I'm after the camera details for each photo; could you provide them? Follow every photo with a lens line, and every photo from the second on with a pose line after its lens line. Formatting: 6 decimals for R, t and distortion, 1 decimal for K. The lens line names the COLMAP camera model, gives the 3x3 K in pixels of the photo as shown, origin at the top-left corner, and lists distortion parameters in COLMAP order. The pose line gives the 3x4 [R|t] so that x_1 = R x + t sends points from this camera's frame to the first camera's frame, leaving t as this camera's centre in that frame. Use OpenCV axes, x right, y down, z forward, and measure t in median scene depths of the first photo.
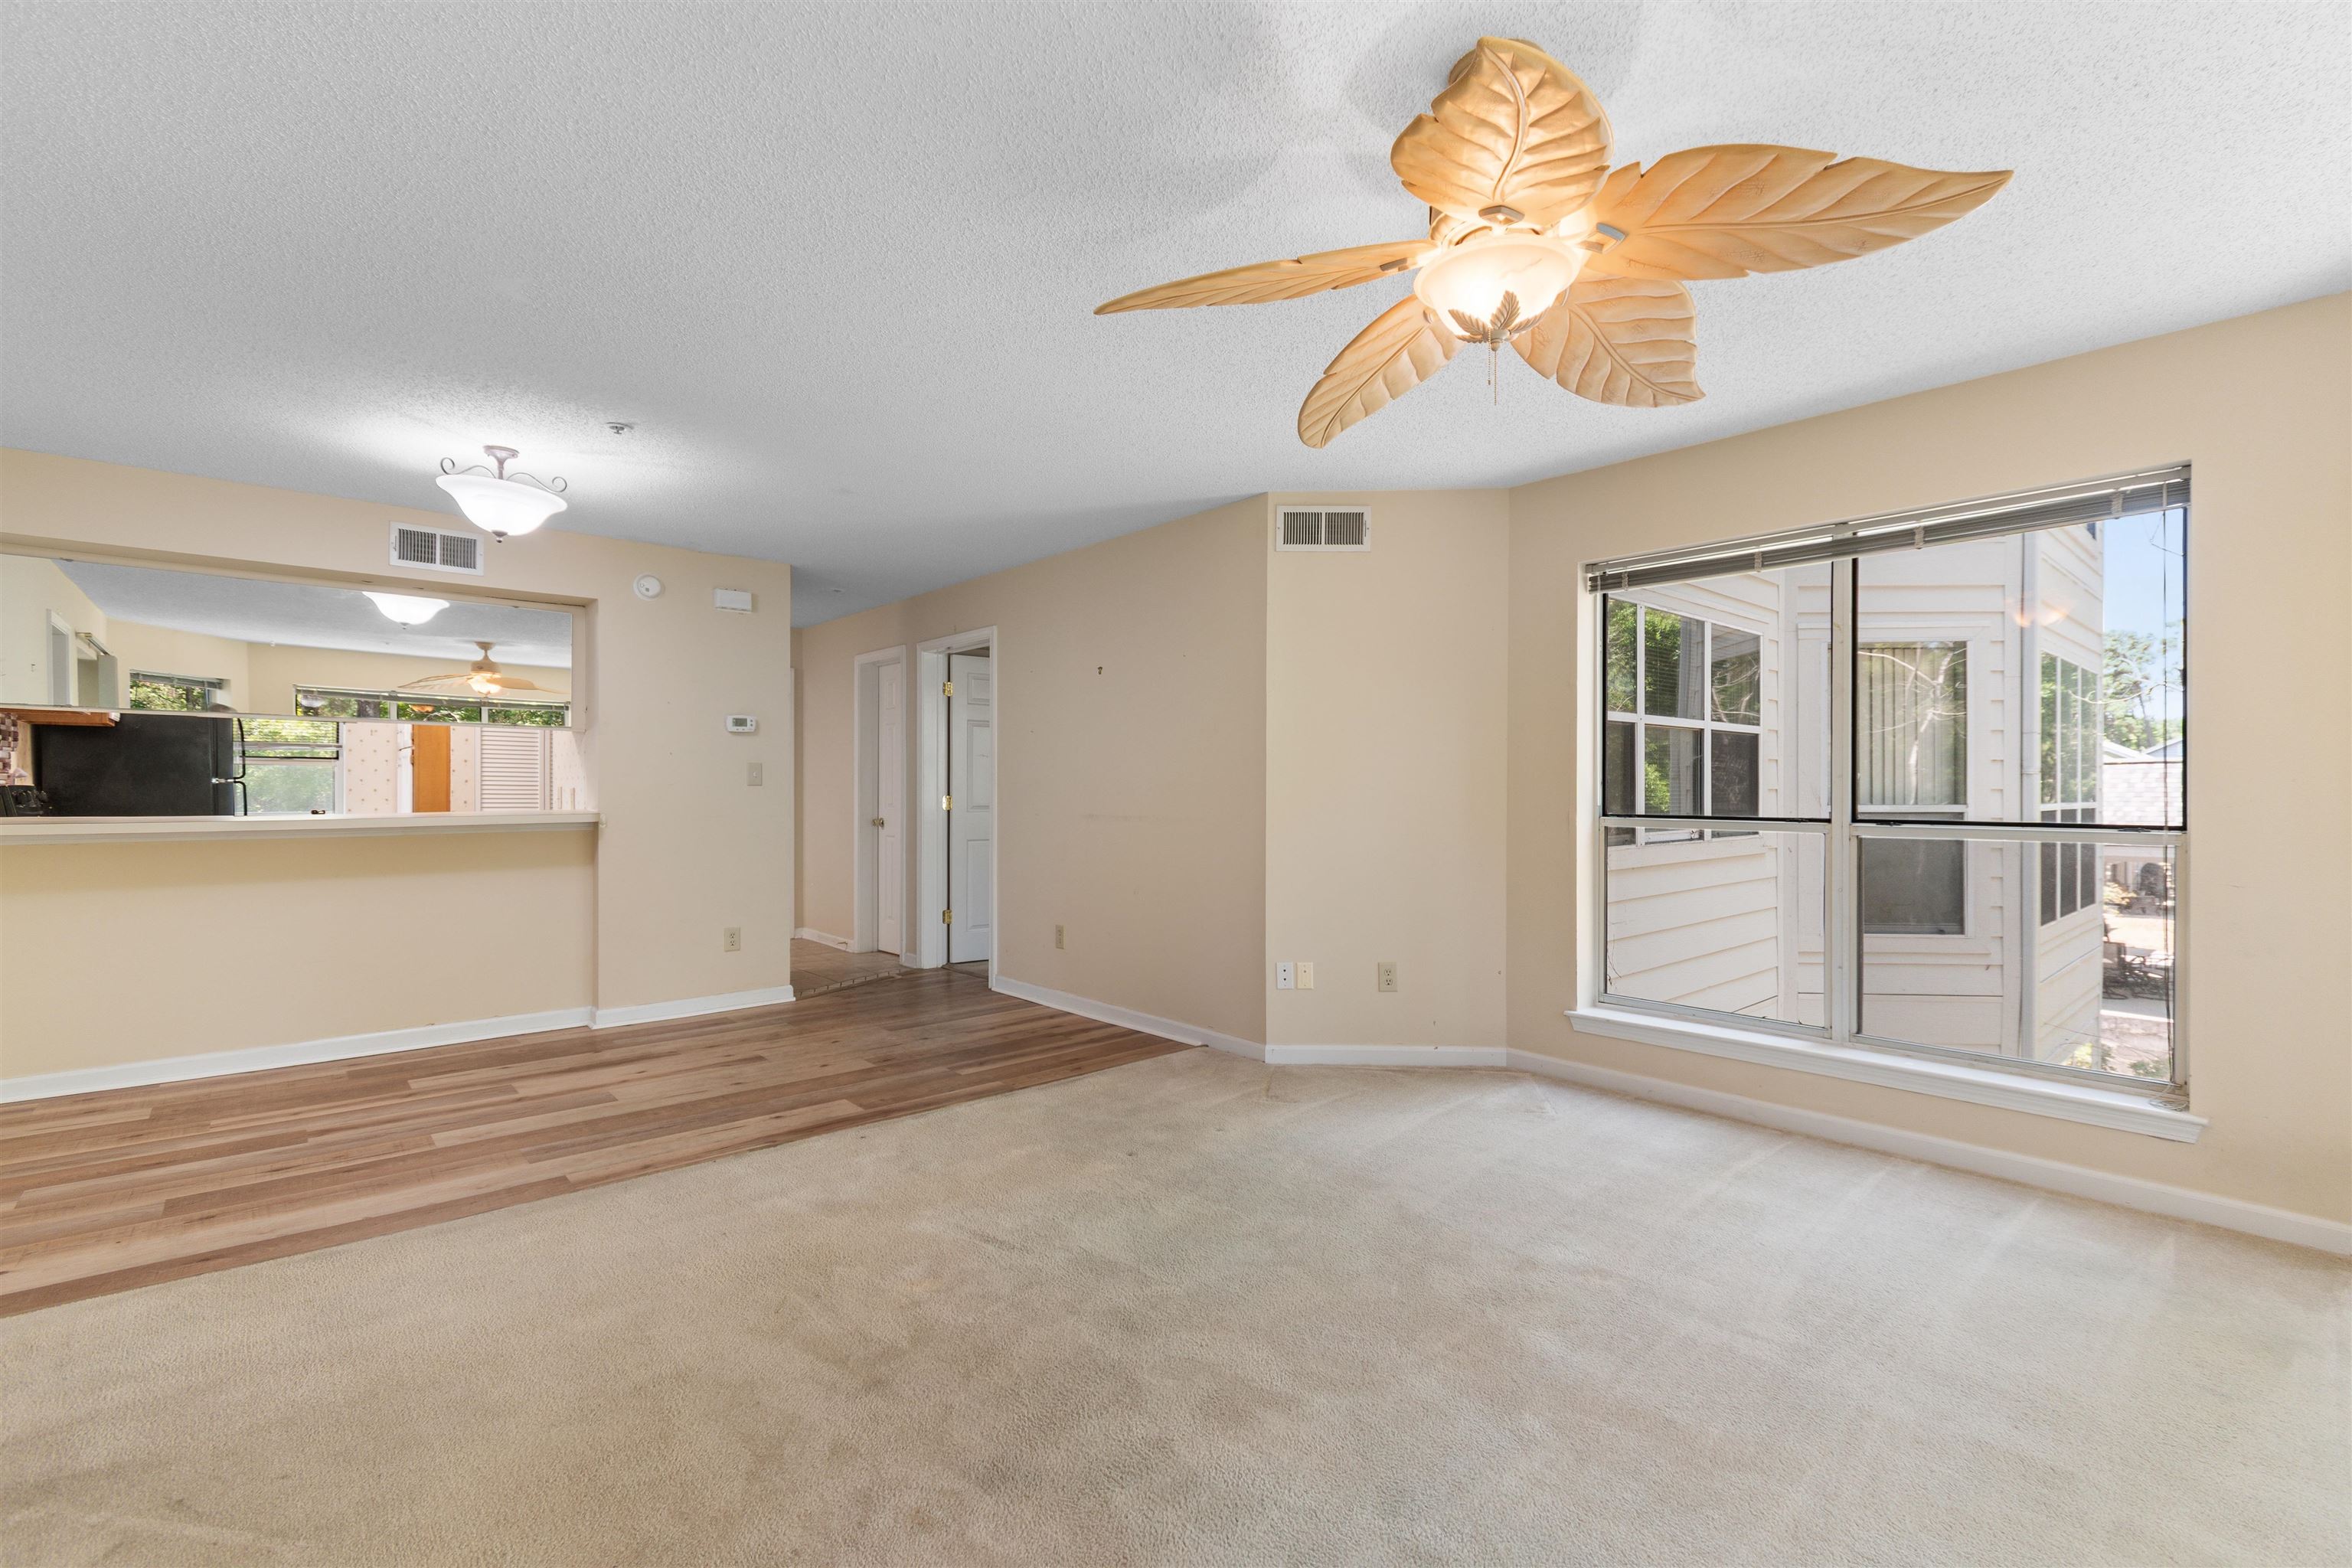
lens RADIAL K [[1046.9, 0, 1188.5], [0, 1046.9, 783.5], [0, 0, 1]] dist [0.006543, -0.002933]
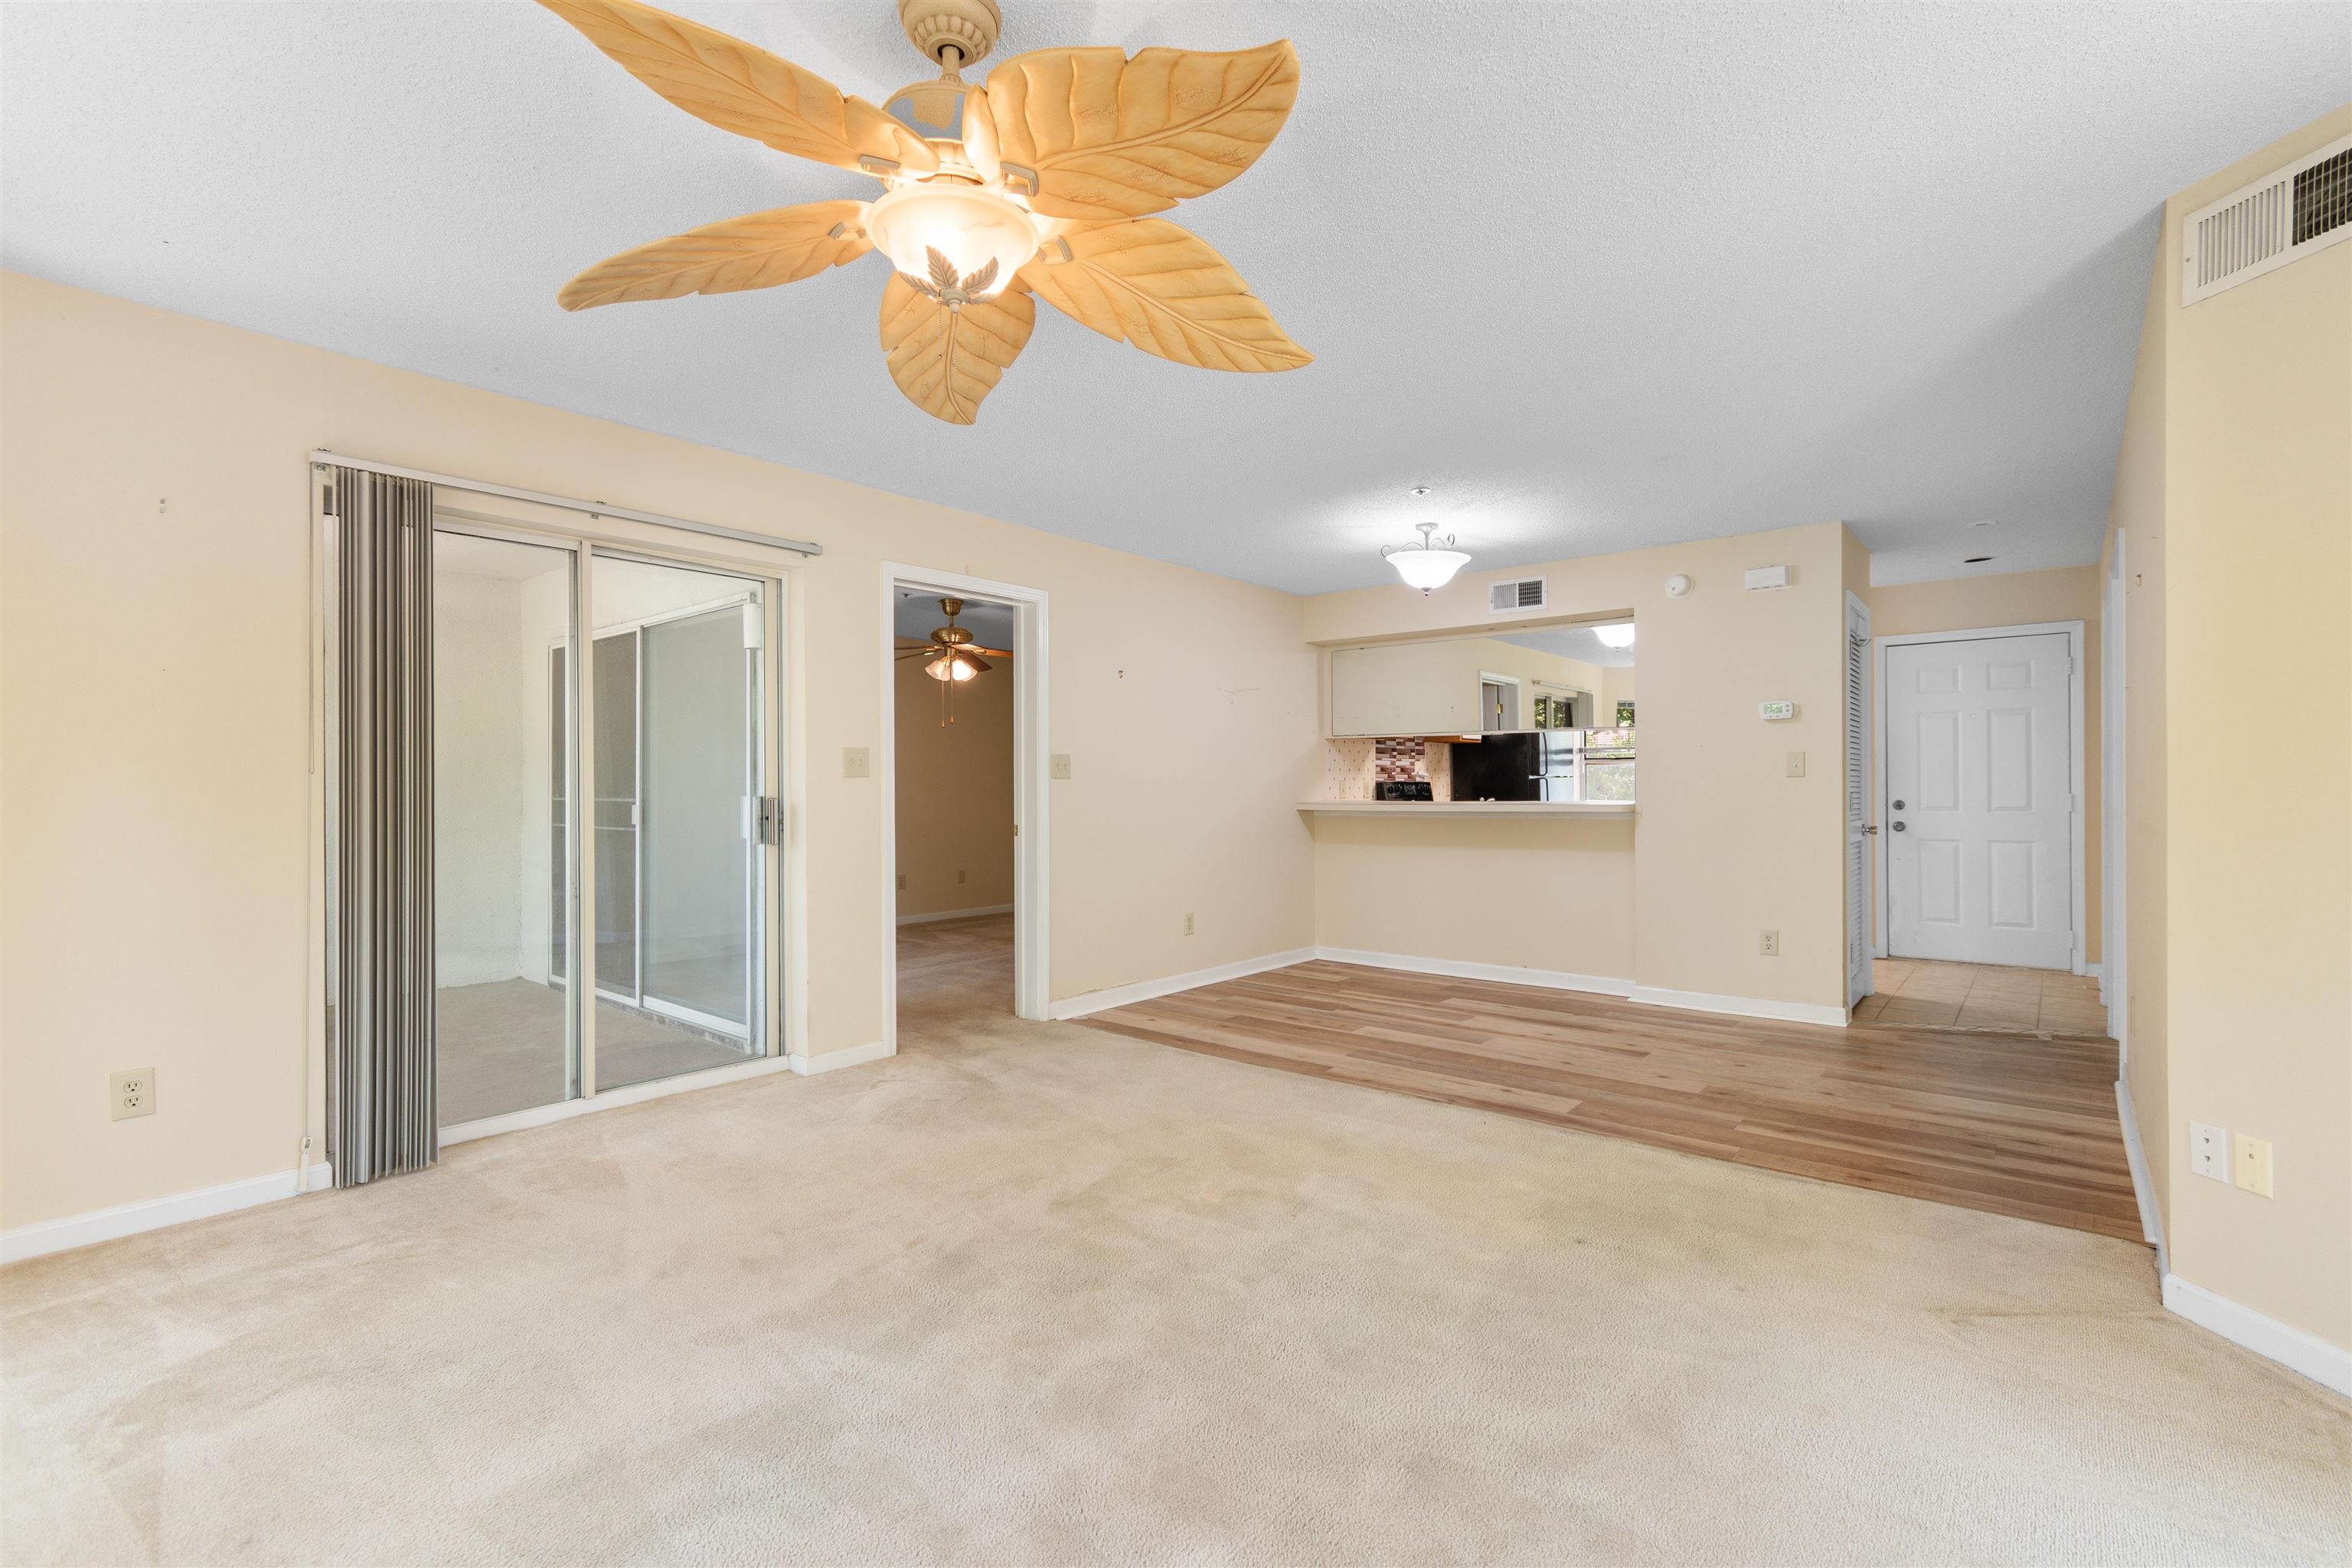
lens RADIAL K [[1046.9, 0, 1189.5], [0, 1046.9, 782.9], [0, 0, 1]] dist [0.006543, -0.002933]
pose [[0.137254, -0.003758, -0.990529, 0.520310], [0.010732, 0.999940, -0.002307, 0.004037], [0.990478, -0.010314, 0.137286, 0.452030]]
